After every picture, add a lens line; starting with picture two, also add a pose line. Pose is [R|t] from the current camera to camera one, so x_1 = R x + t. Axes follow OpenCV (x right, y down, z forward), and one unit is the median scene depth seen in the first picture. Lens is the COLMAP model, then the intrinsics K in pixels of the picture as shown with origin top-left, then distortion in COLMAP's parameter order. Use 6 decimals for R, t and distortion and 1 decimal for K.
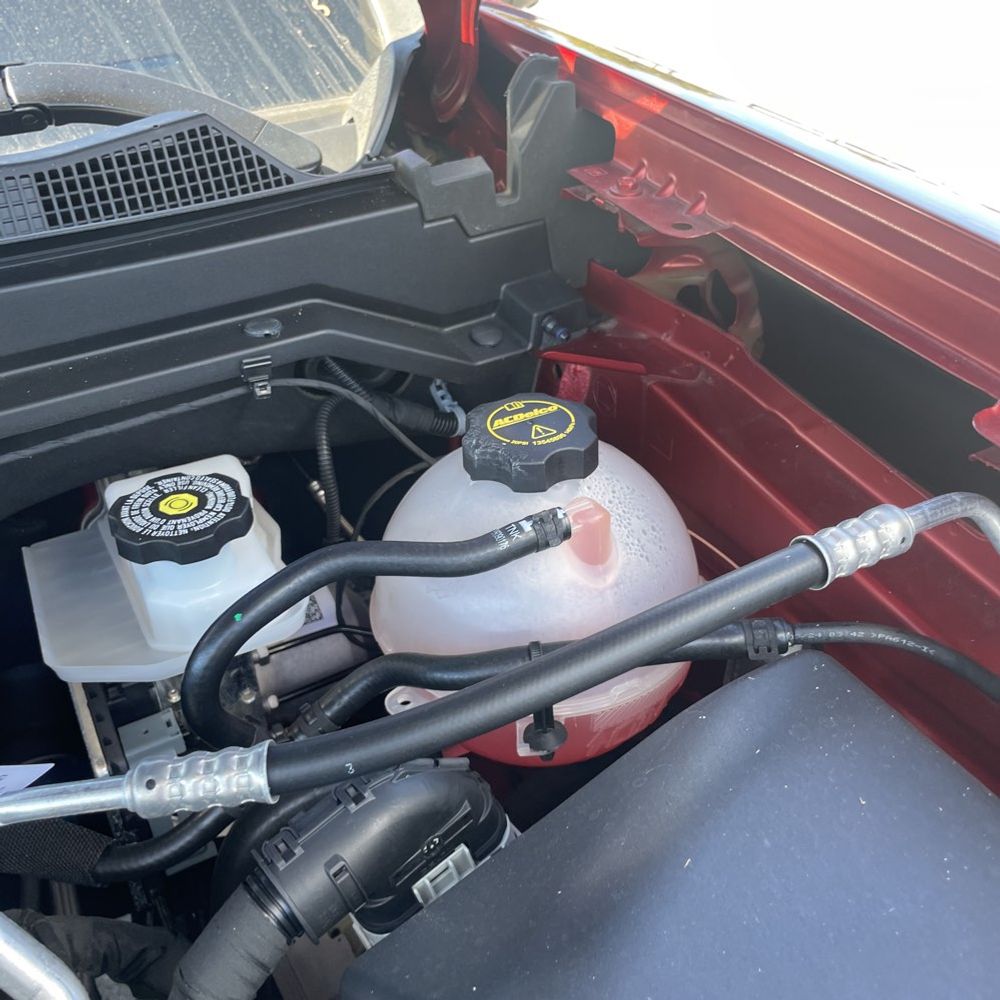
lens RADIAL K [[1035.1, 0, 493.6], [0, 1035.1, 502.7], [0, 0, 1]] dist [0.024105, 0.000000]
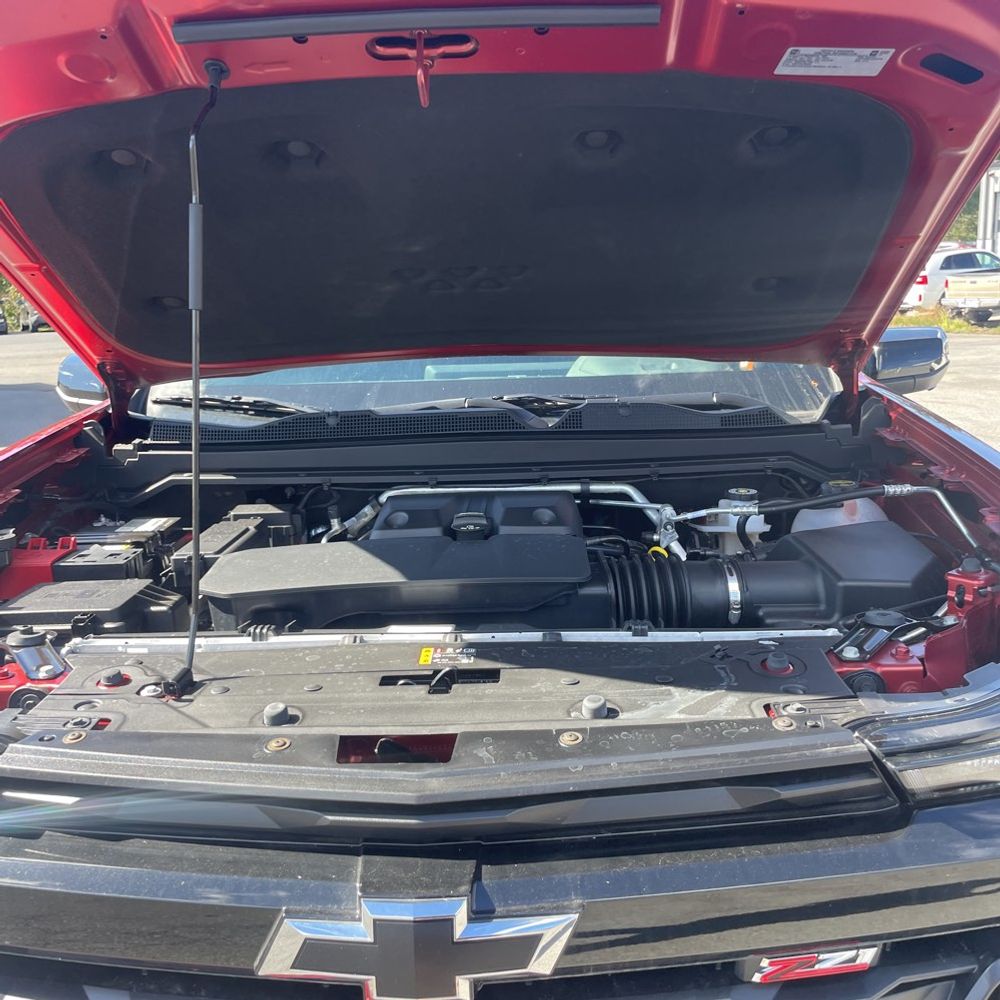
lens RADIAL K [[1035.1, 0, 499.1], [0, 1035.1, 496.5], [0, 0, 1]] dist [0.024105, 0.000000]
pose [[0.870044, 0.093038, -0.484114, 0.627949], [-0.255460, 0.924978, -0.281346, 1.072497], [0.421619, 0.368455, 0.828540, -2.071230]]
